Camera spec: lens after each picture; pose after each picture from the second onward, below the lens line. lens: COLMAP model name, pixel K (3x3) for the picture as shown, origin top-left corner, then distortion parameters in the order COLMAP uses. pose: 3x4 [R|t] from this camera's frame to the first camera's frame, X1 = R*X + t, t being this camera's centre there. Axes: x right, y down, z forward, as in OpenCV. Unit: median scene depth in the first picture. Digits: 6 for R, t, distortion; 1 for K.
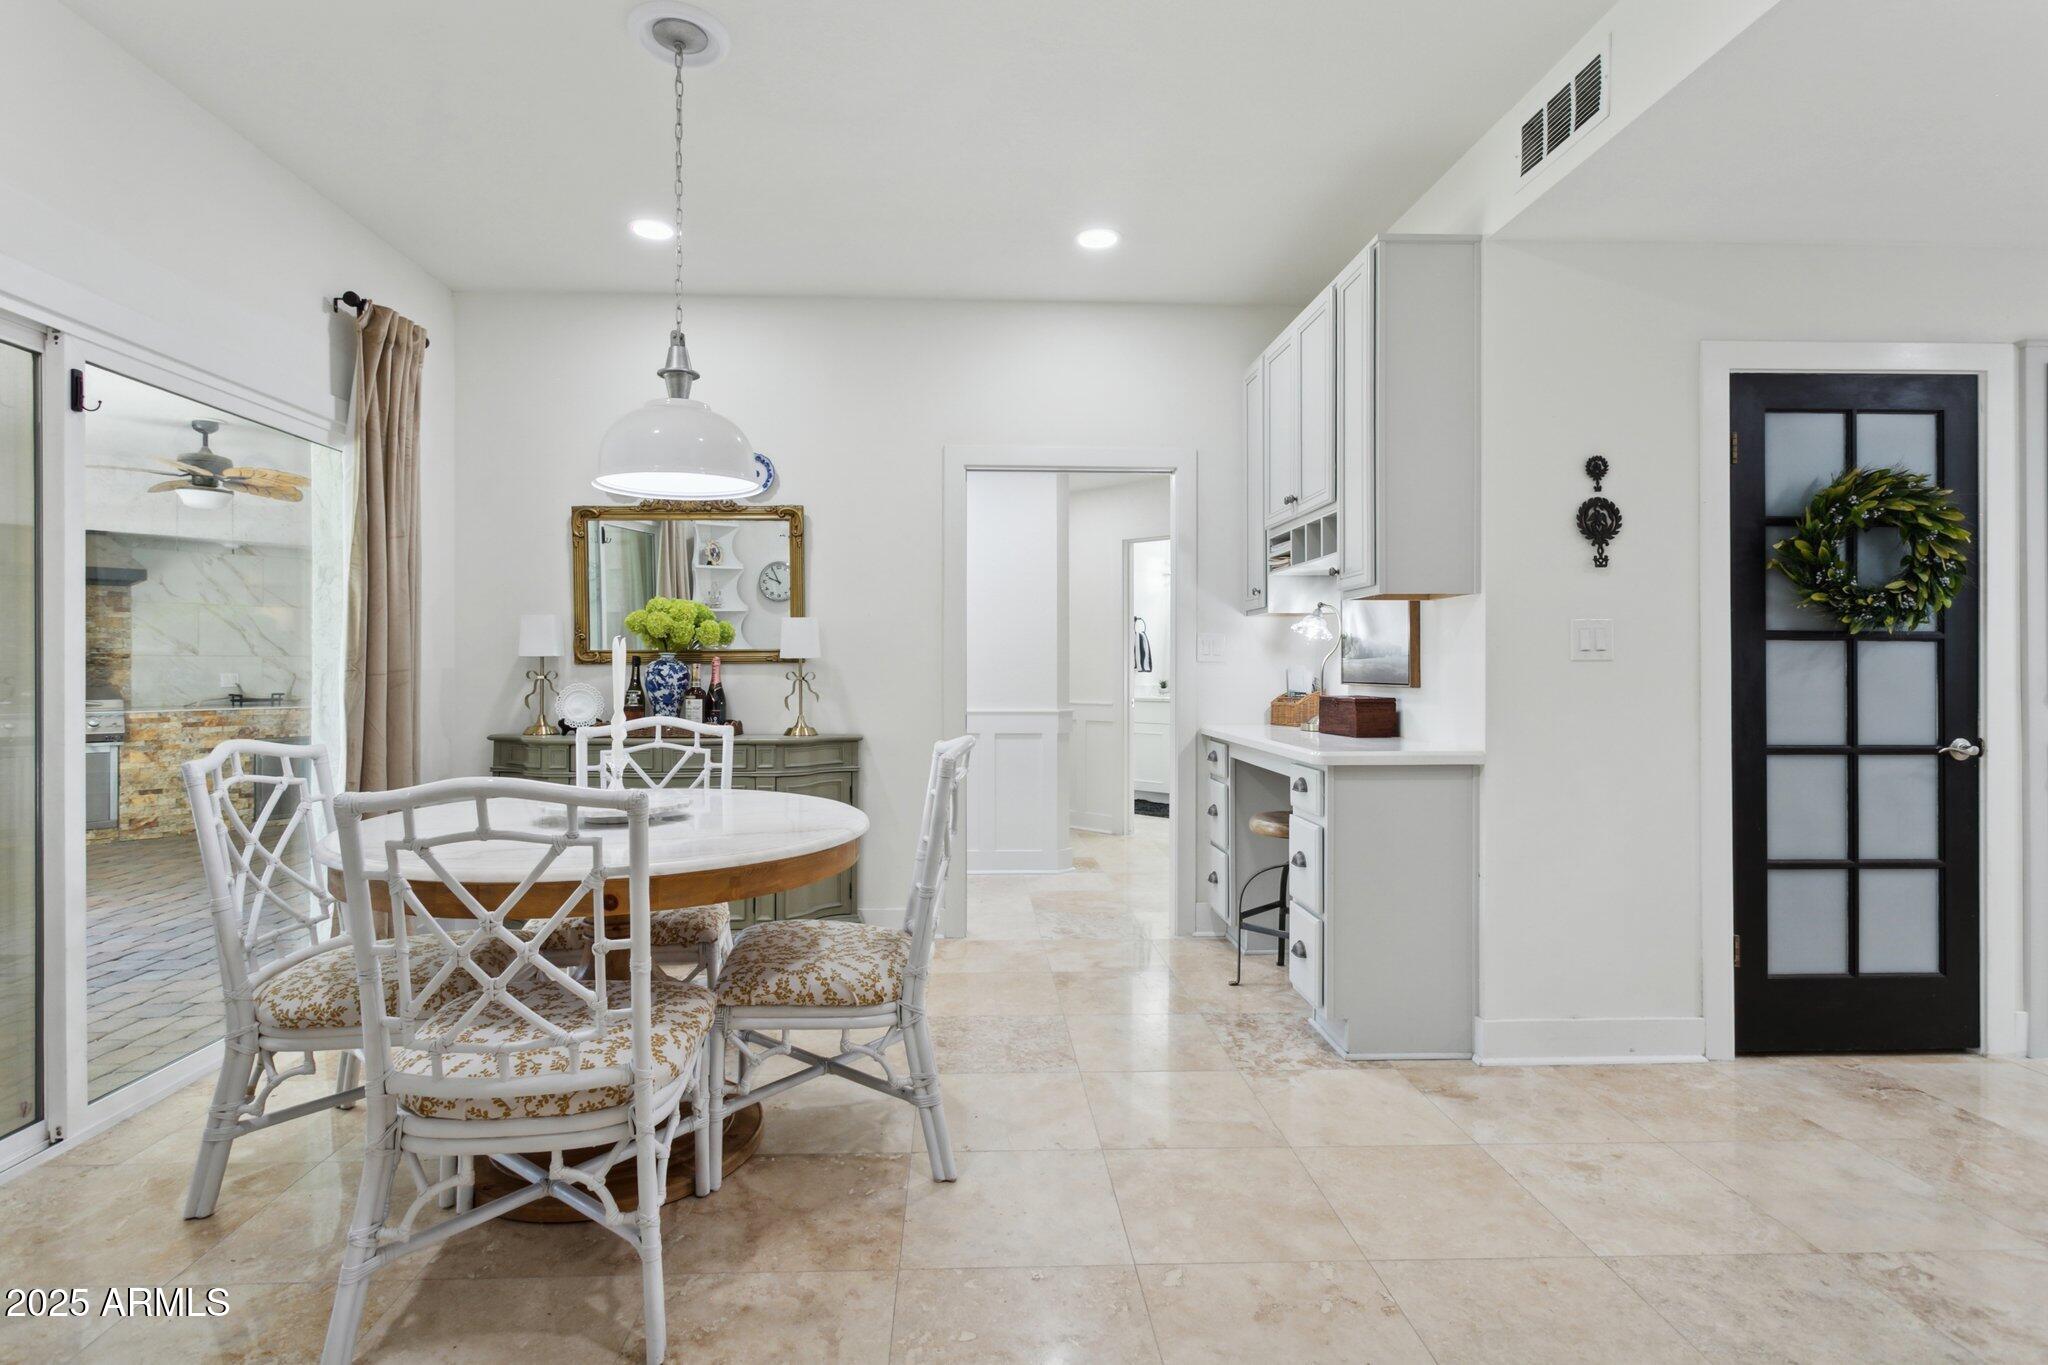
lens RADIAL K [[968.3, 0, 1024.4], [0, 968.3, 665.5], [0, 0, 1]] dist [-0.001024, 0.000009]
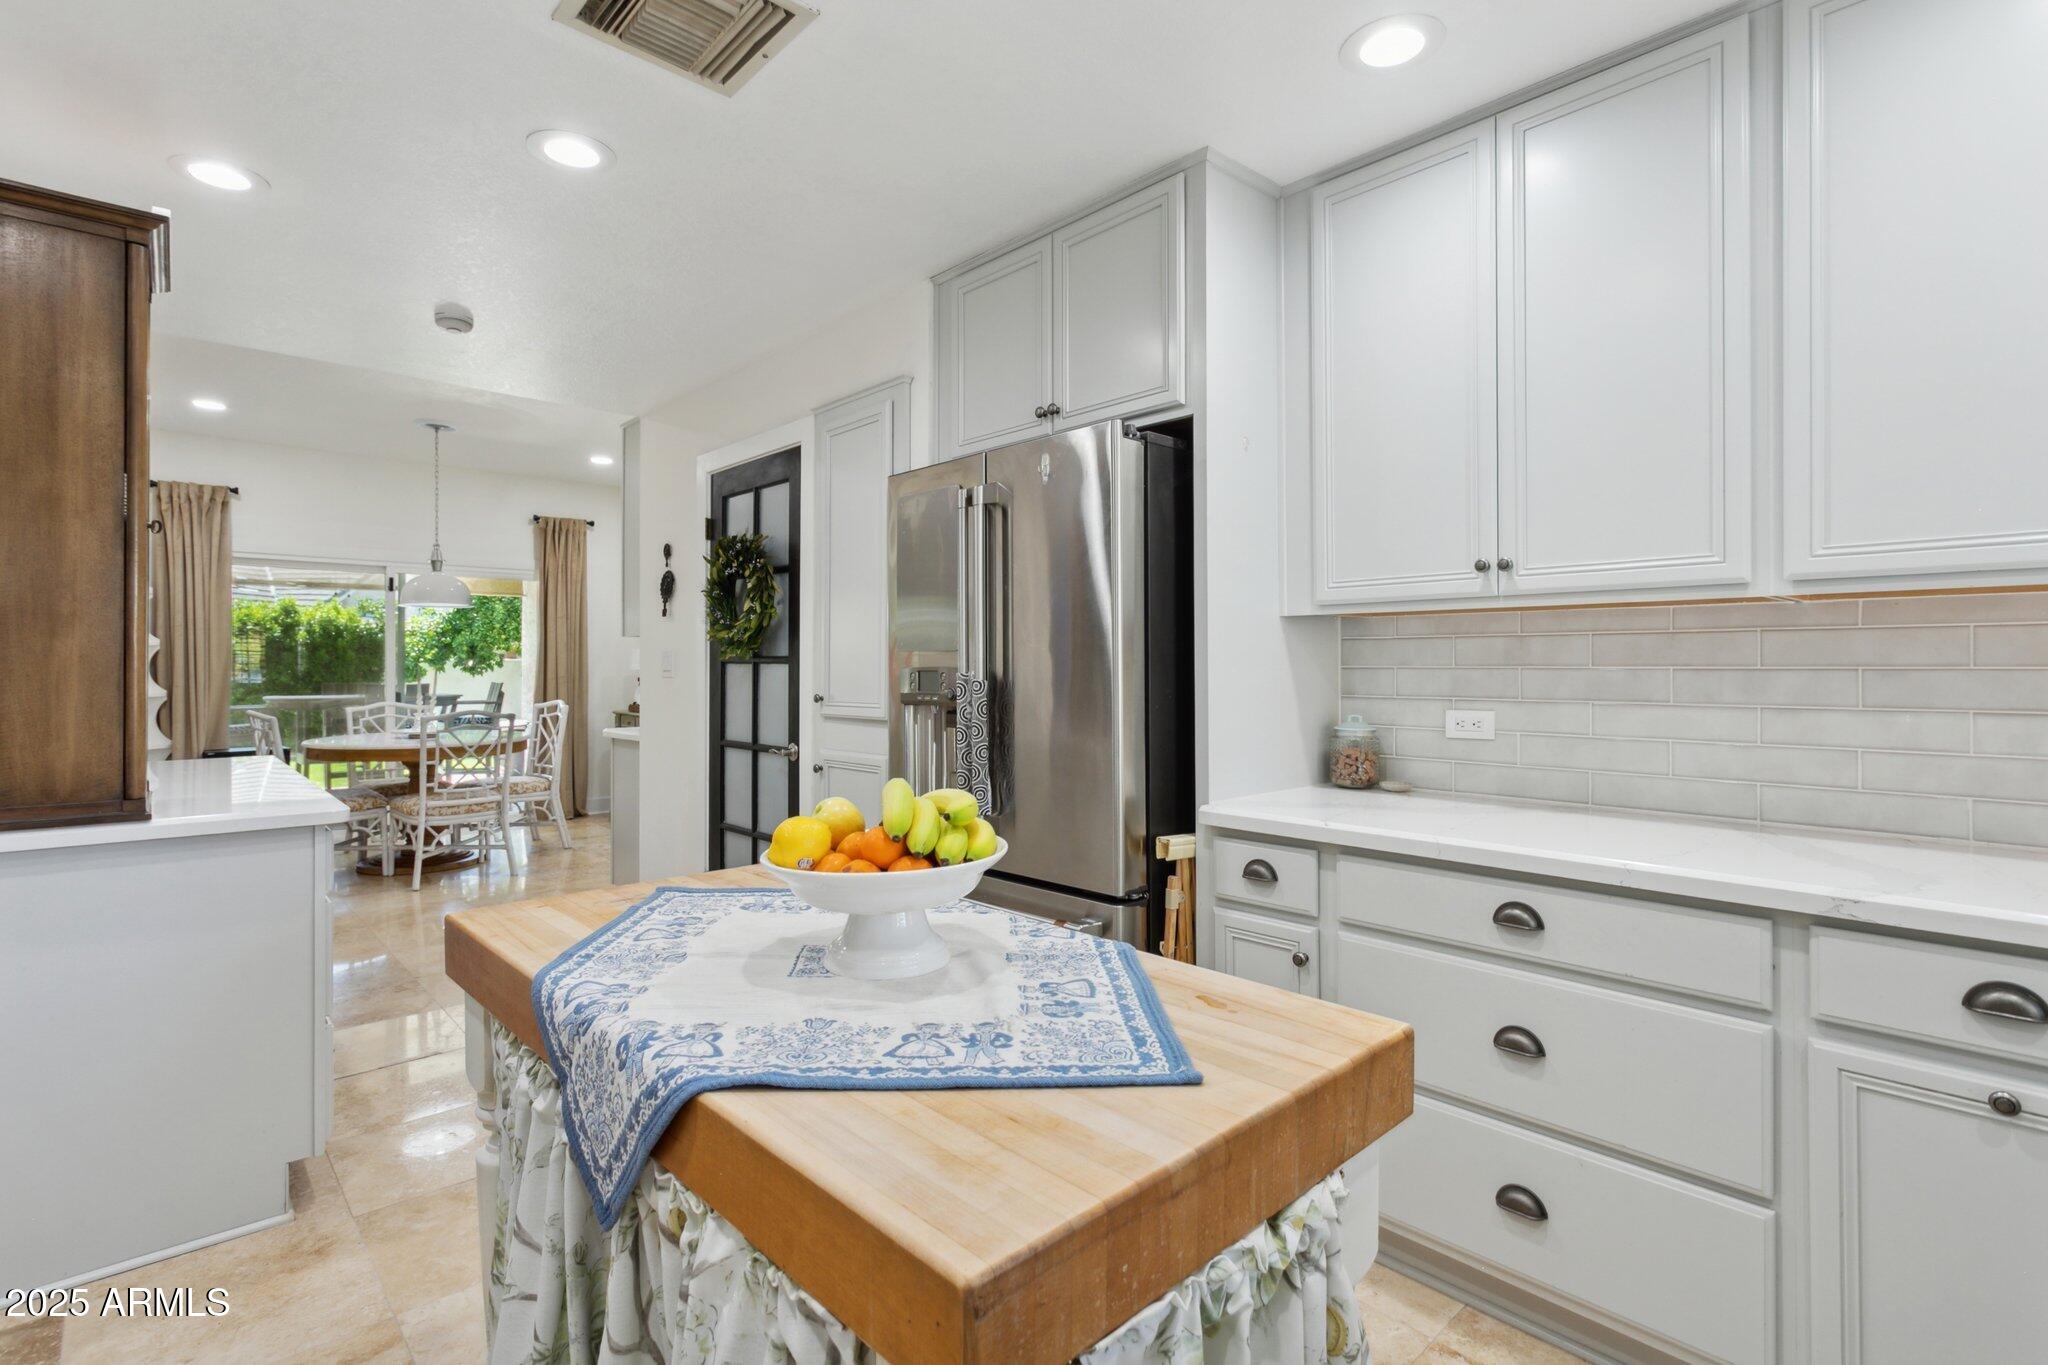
lens RADIAL K [[968.3, 0, 1024.4], [0, 968.3, 665.5], [0, 0, 1]] dist [-0.001024, 0.000009]
pose [[0.661532, -0.004486, -0.749903, 2.071063], [0.000376, 0.999984, -0.005650, -0.015493], [0.749917, 0.003455, 0.661523, 0.405287]]
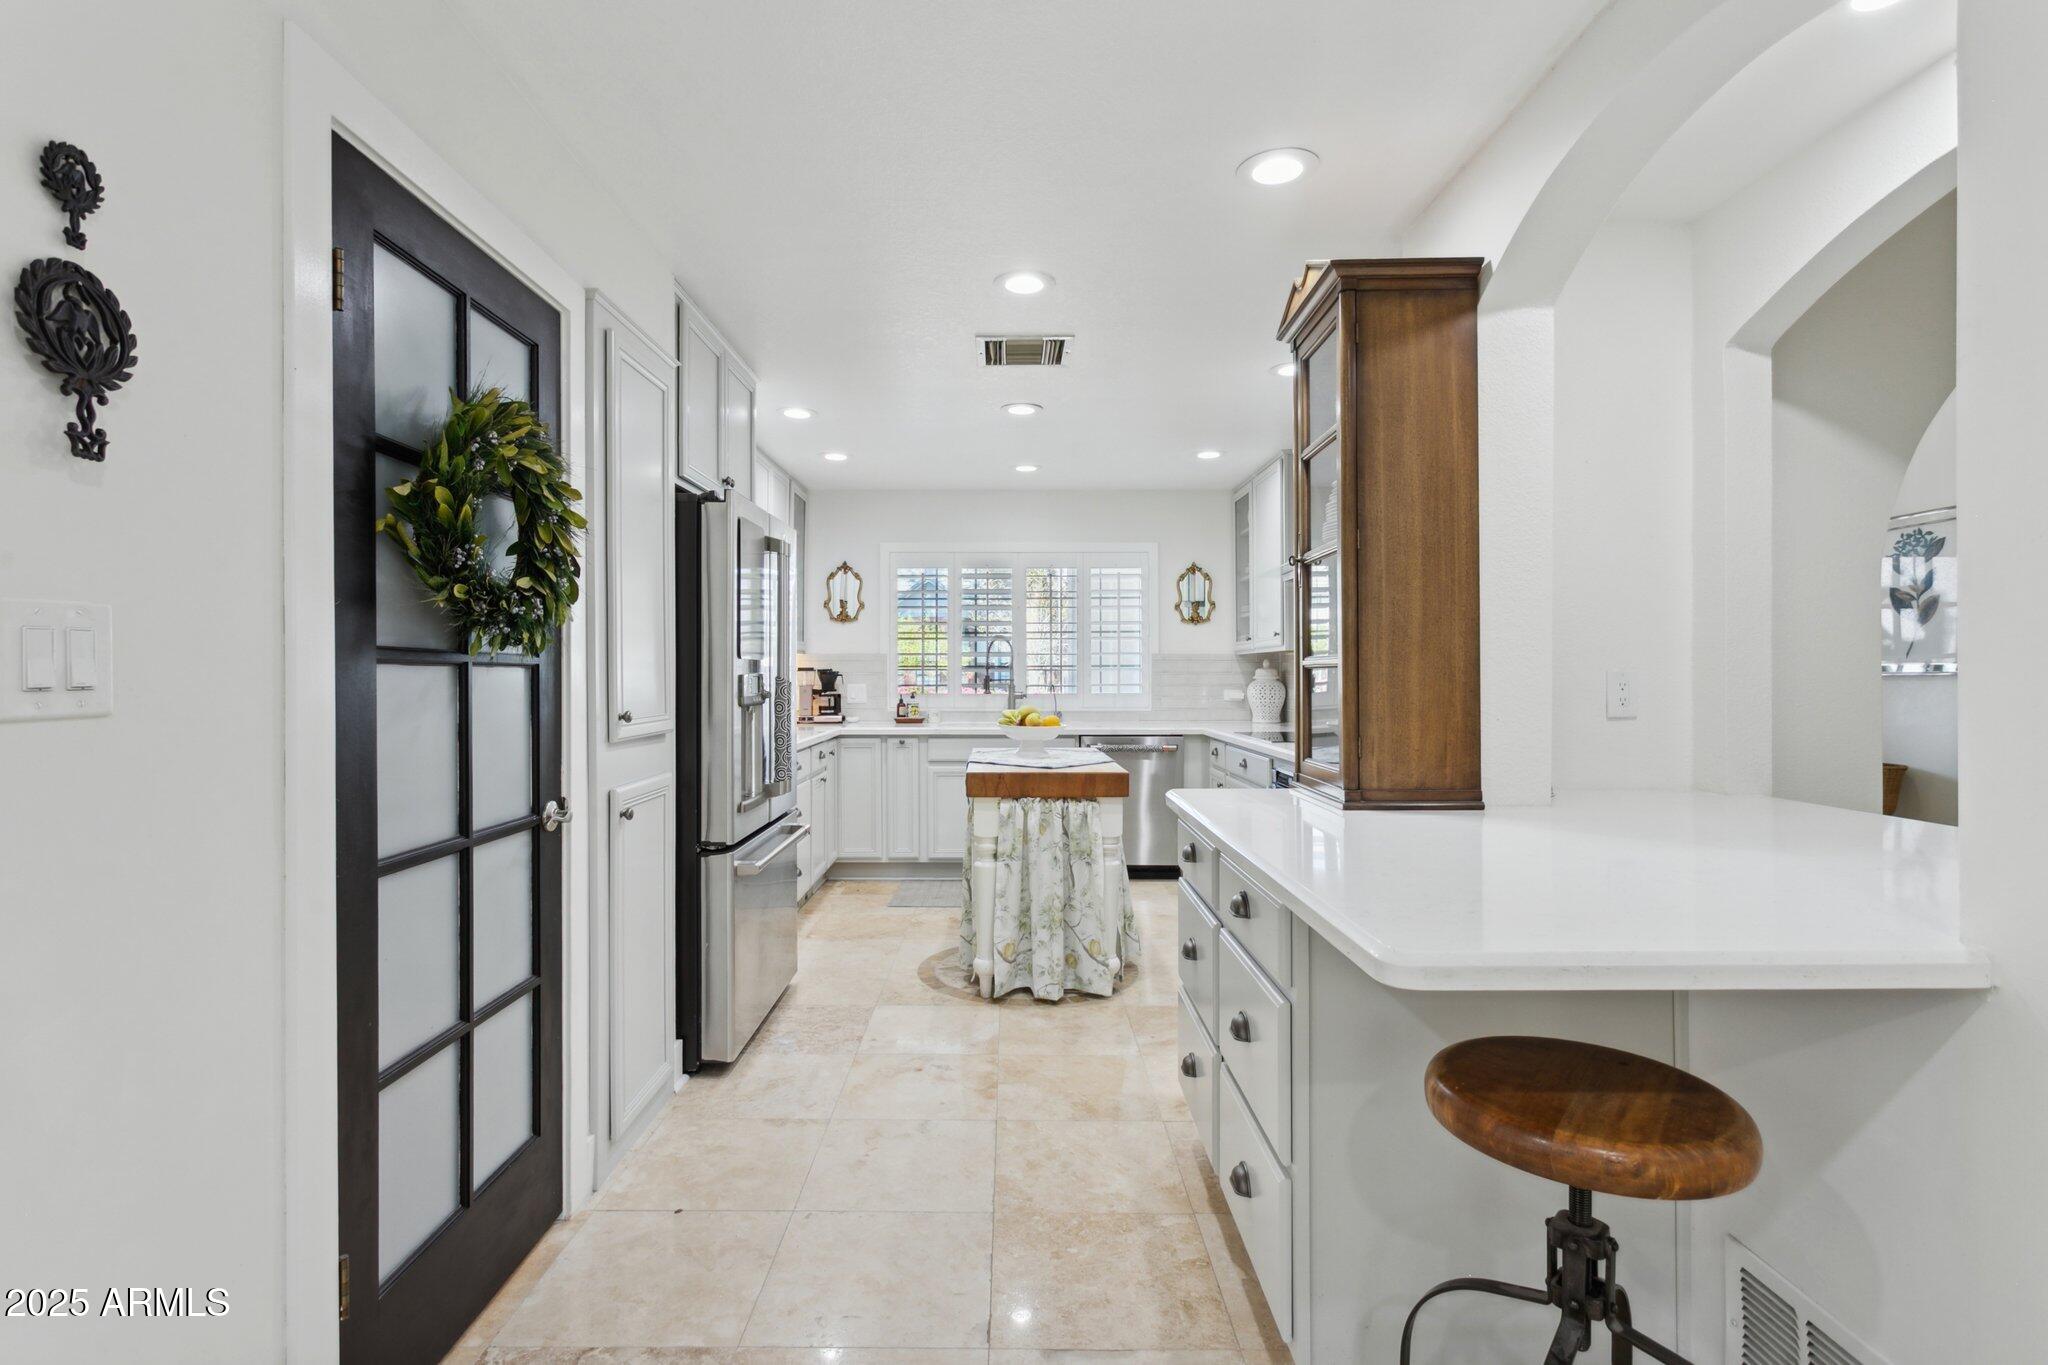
lens RADIAL K [[988.0, 0, 1021.6], [0, 988.0, 671.2], [0, 0, 1]] dist [0.000408, 0.000165]
pose [[0.014924, 0.002066, 0.999886, 0.226626], [0.000942, 0.999997, -0.002080, -0.020575], [-0.999888, 0.000973, 0.014922, 0.630867]]
